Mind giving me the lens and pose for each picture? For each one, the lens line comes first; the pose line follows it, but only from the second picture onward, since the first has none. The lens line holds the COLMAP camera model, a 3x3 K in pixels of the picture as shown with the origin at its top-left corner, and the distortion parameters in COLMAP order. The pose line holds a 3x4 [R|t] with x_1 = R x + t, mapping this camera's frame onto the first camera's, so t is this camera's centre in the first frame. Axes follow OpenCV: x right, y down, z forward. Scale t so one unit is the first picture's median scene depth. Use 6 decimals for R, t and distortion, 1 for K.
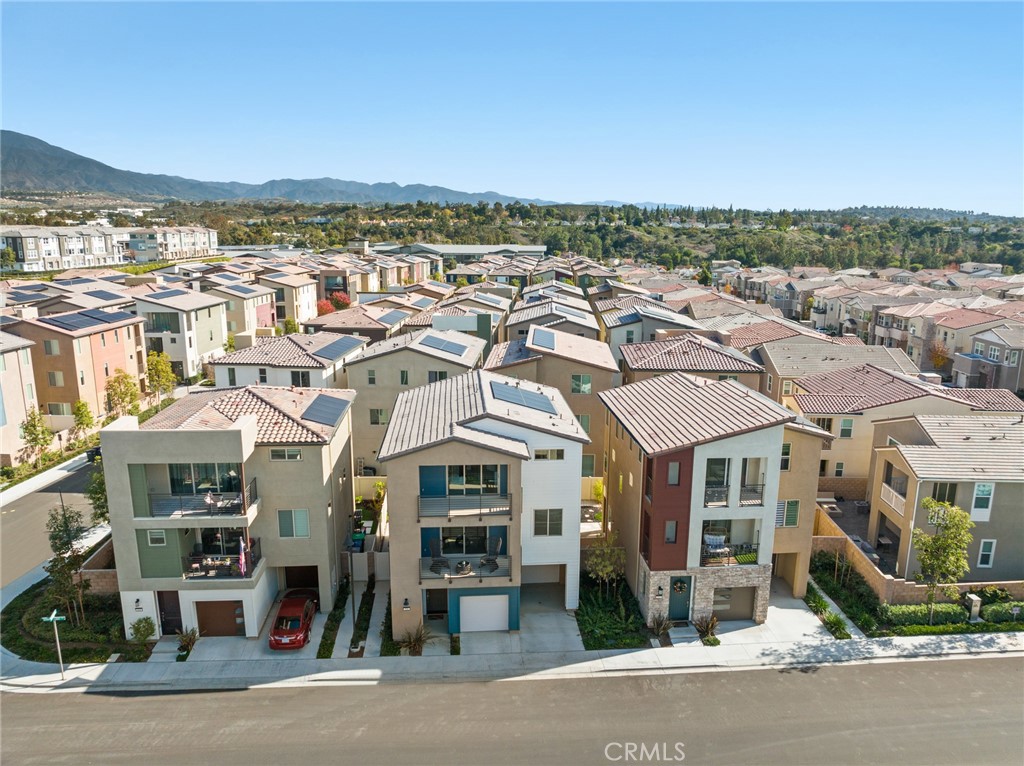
lens RADIAL K [[719.8, 0, 512.0], [0, 719.8, 383.0], [0, 0, 1]] dist [-0.031613, -0.005092]
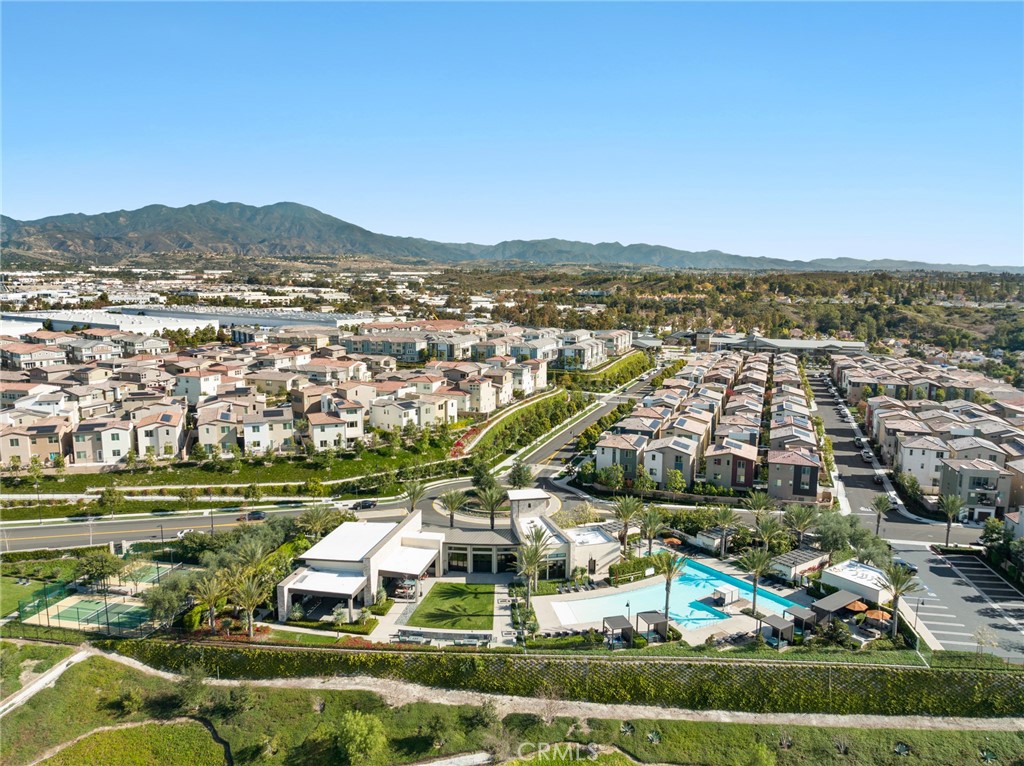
lens RADIAL K [[719.8, 0, 512.0], [0, 719.8, 383.0], [0, 0, 1]] dist [-0.031613, -0.005092]
pose [[0.957361, 0.039692, -0.286156, -0.079128], [-0.061205, 0.995899, -0.066627, 0.000194], [0.282338, 0.081300, 0.955864, -0.156966]]
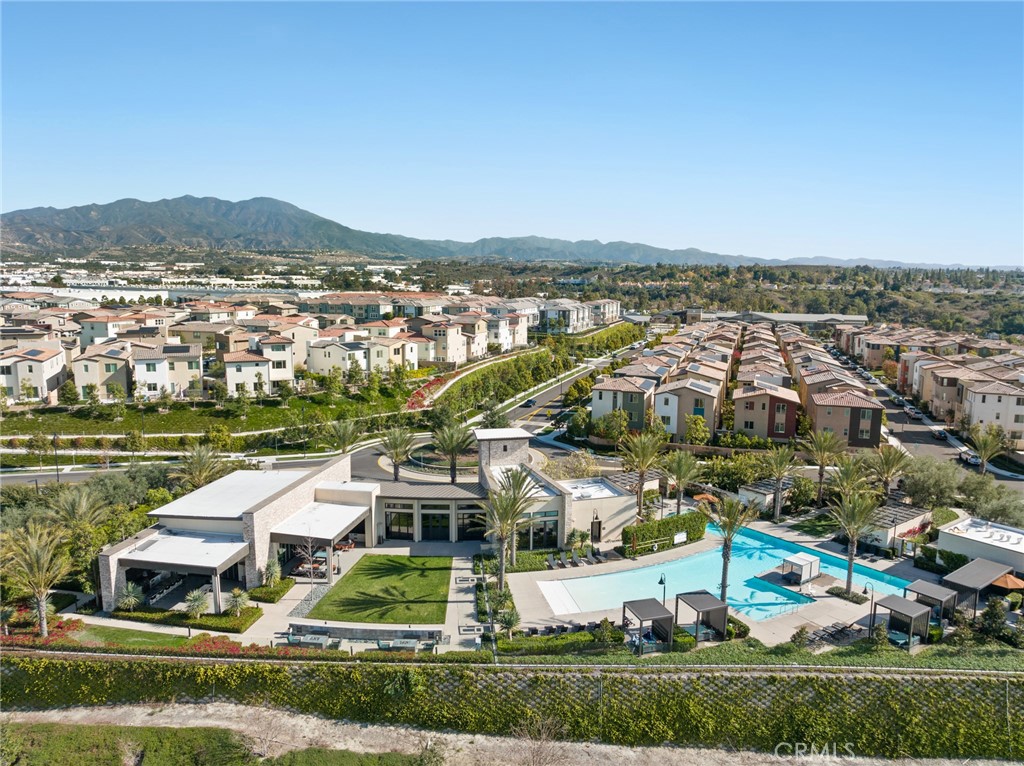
lens RADIAL K [[720.3, 0, 512.0], [0, 720.3, 383.0], [0, 0, 1]] dist [-0.041412, 0.011843]
pose [[0.965225, 0.040671, -0.258238, -0.089726], [-0.059752, 0.995997, -0.066474, 0.012948], [0.254501, 0.079593, 0.963792, -0.112517]]
